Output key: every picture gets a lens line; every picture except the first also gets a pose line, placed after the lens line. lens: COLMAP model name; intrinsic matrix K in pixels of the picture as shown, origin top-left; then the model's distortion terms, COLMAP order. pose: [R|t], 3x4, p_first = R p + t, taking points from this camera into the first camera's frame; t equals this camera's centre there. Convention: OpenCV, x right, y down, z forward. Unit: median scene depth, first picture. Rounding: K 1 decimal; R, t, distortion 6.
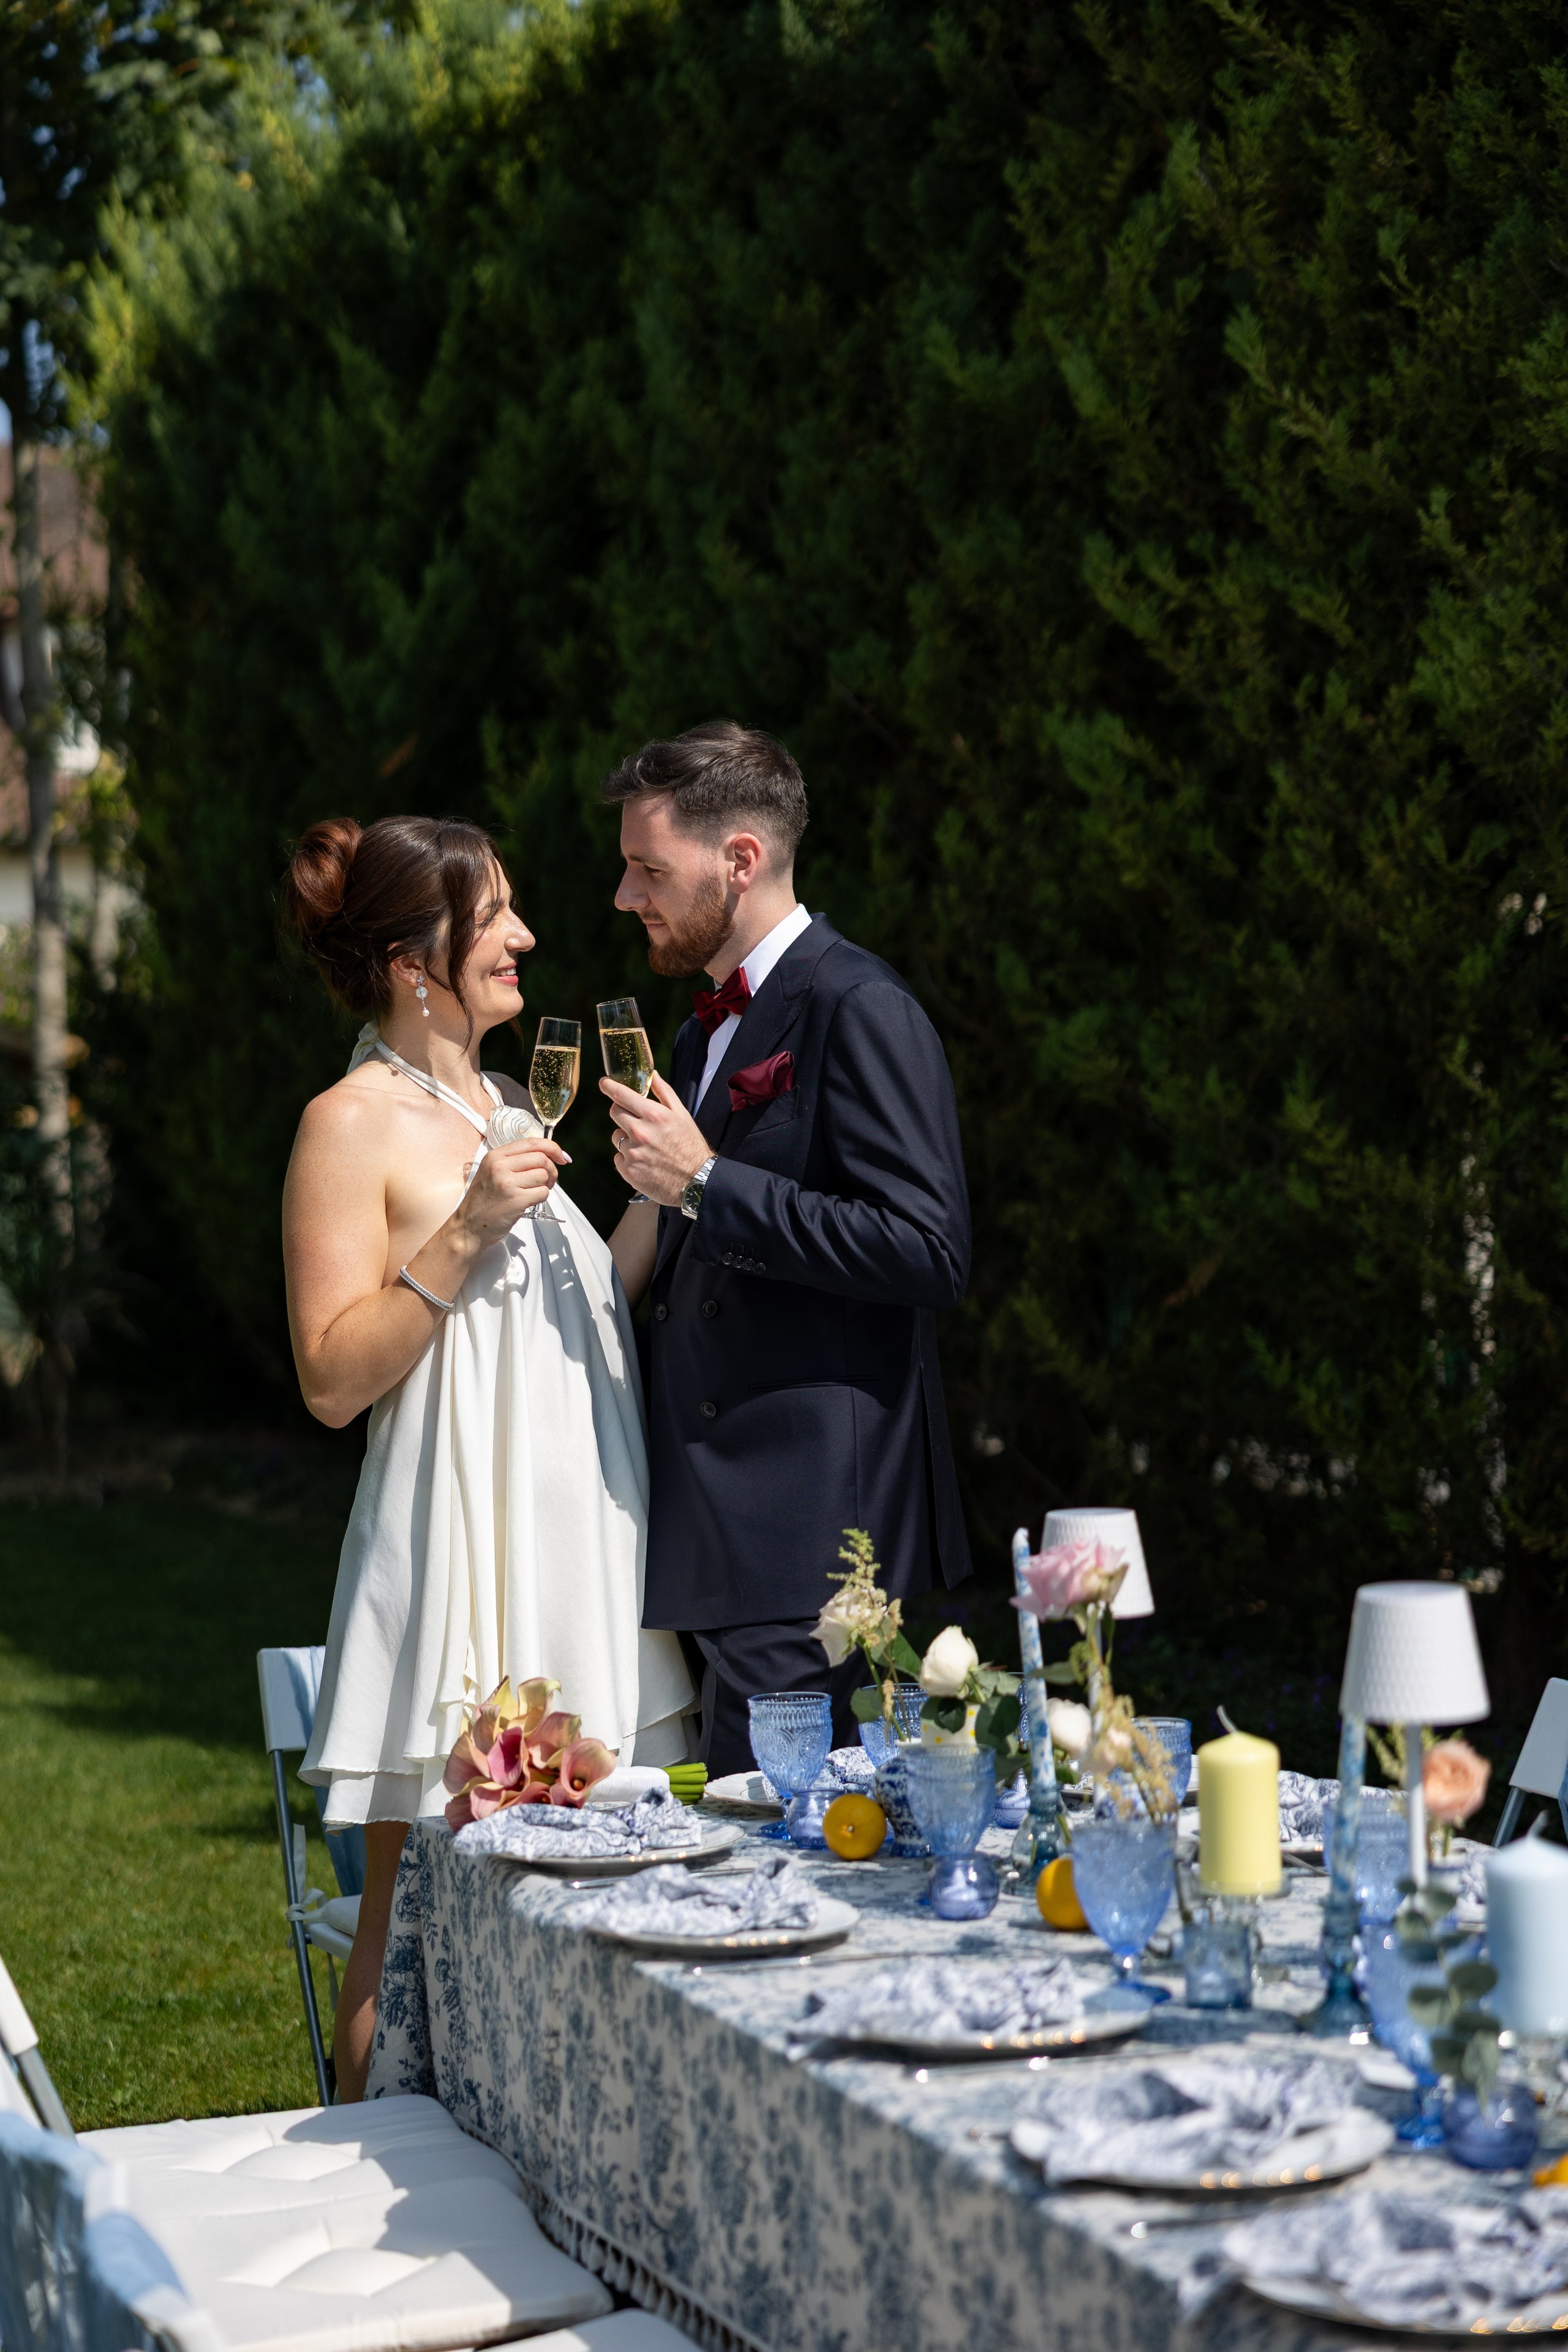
lens RADIAL K [[4662.6, 0, 836.5], [0, 4662.6, 1164.1], [0, 0, 1]] dist [0.032983, 0.224815]
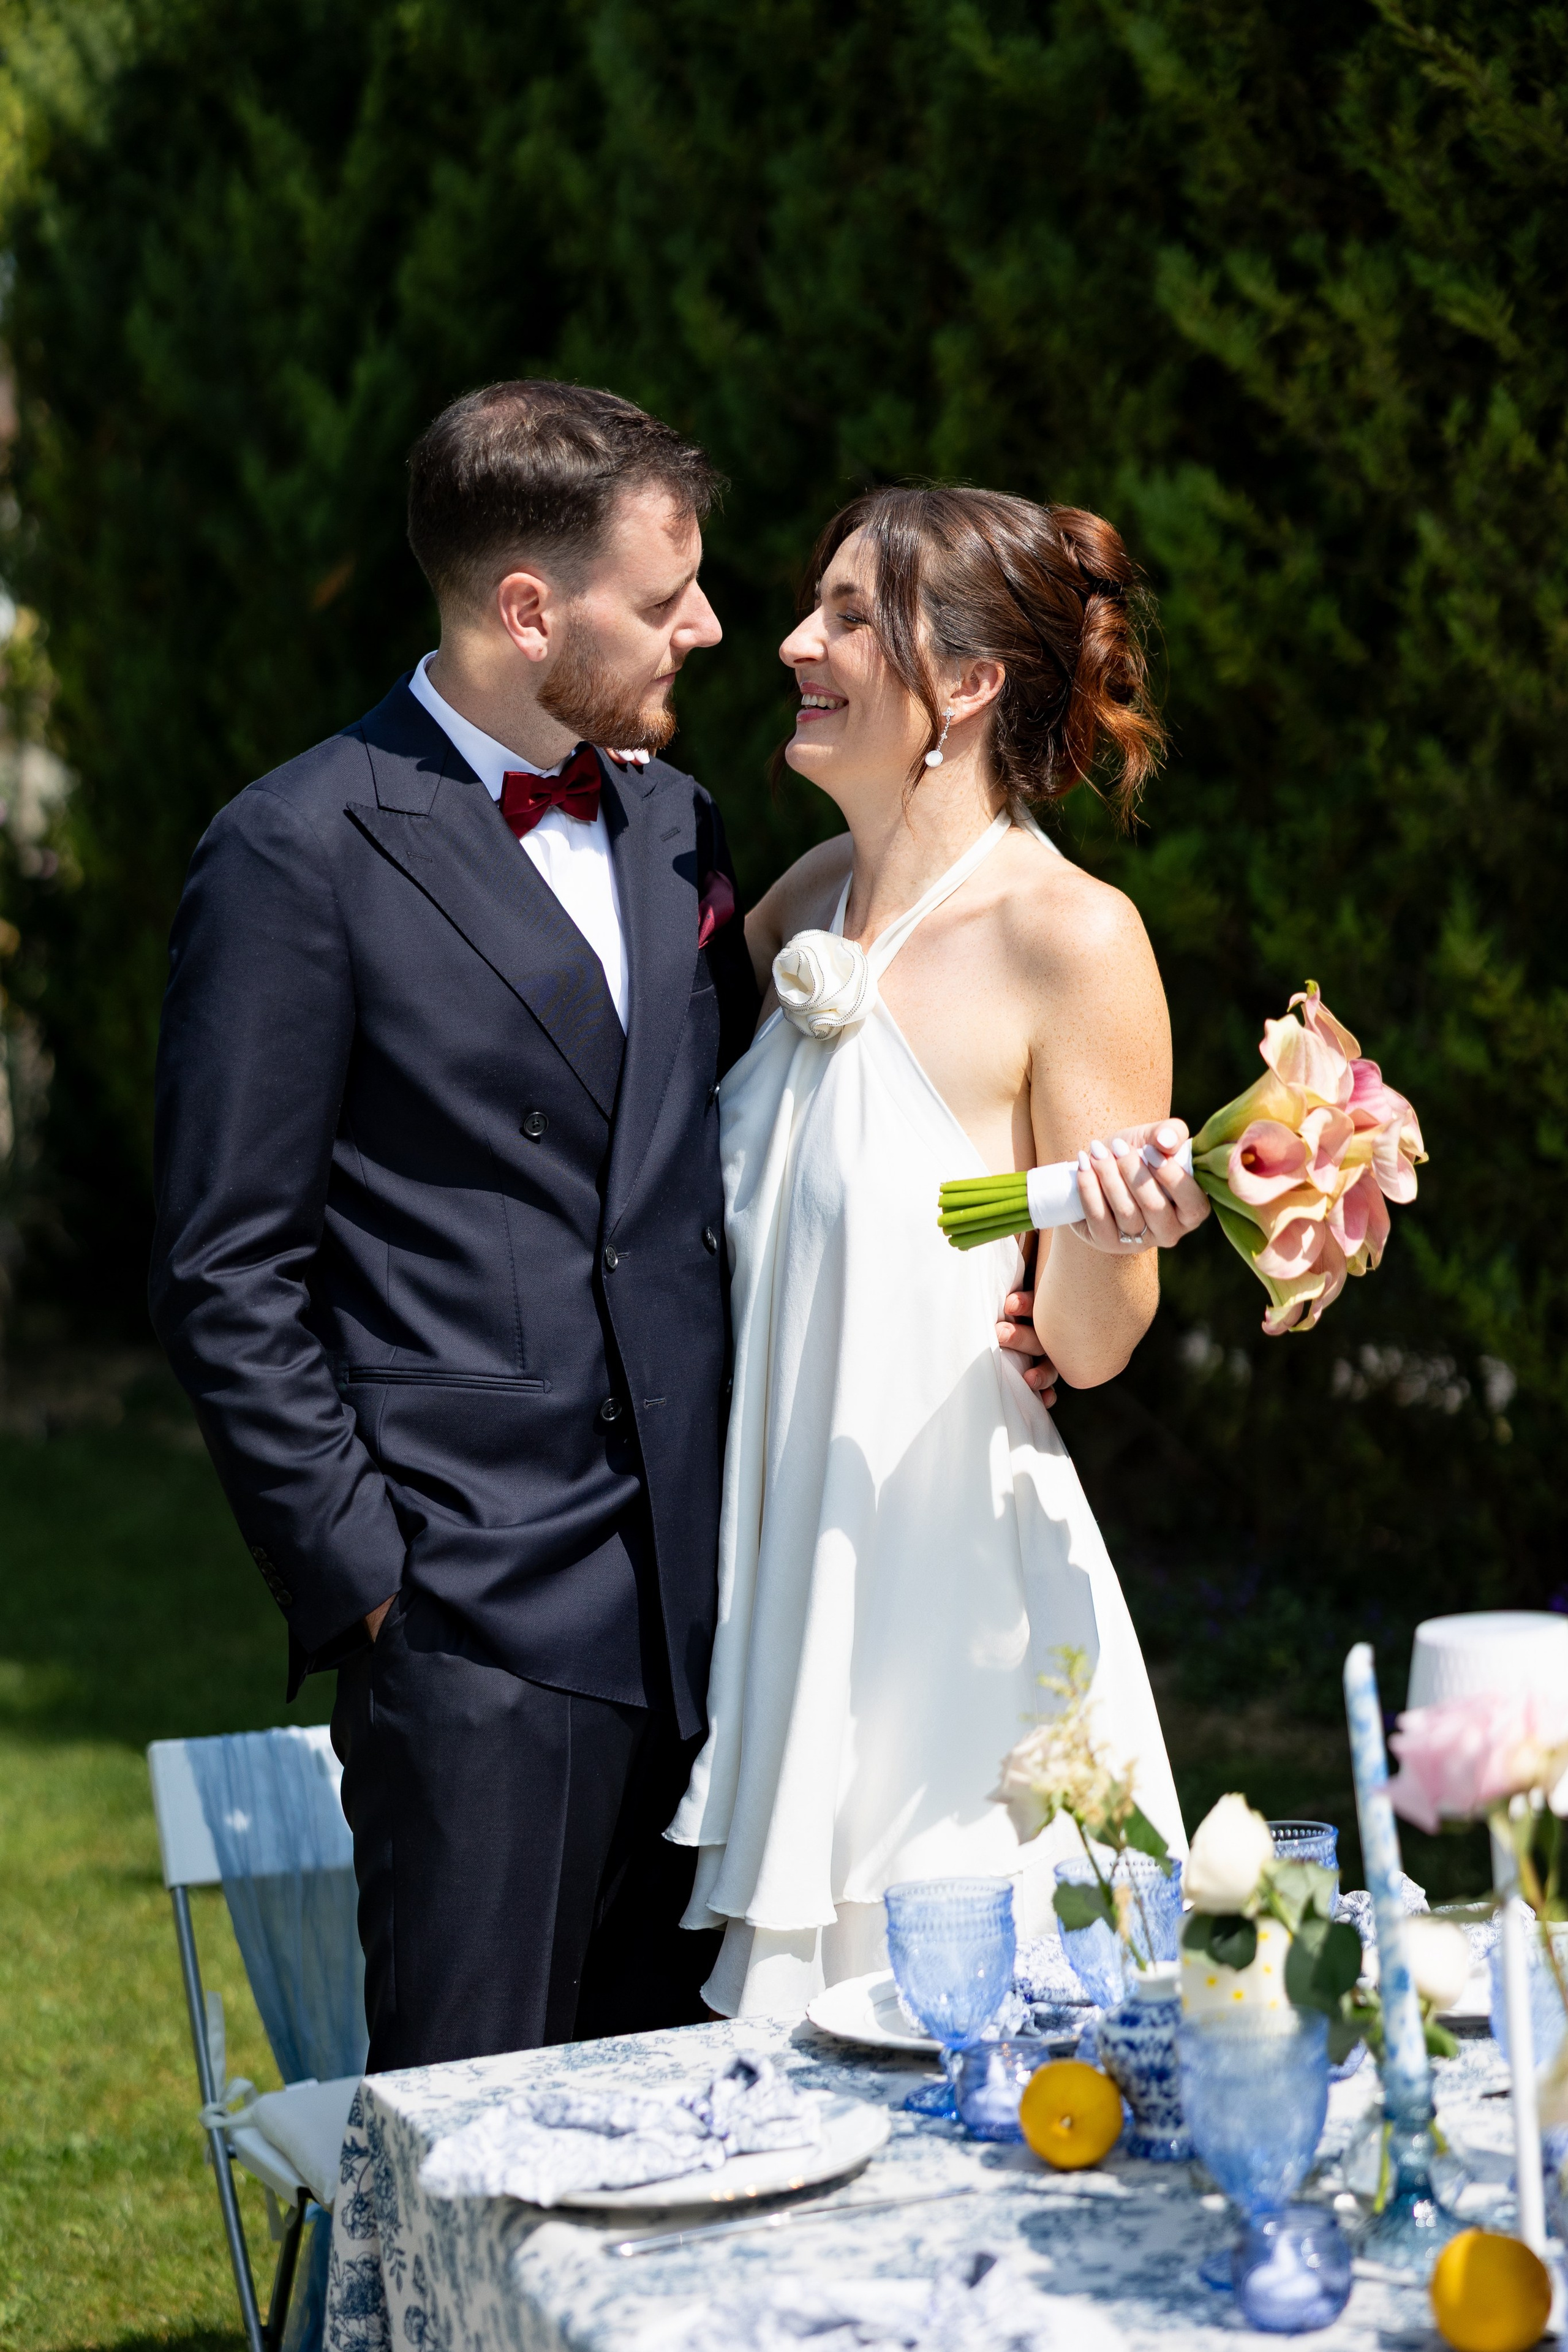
lens RADIAL K [[4569.7, 0, 911.7], [0, 4569.7, 1235.7], [0, 0, 1]] dist [0.023060, 0.034403]
pose [[0.999144, -0.034921, 0.022170, -0.014209], [0.033896, 0.998410, 0.045028, -0.000953], [-0.023707, -0.044238, 0.998740, 0.215364]]
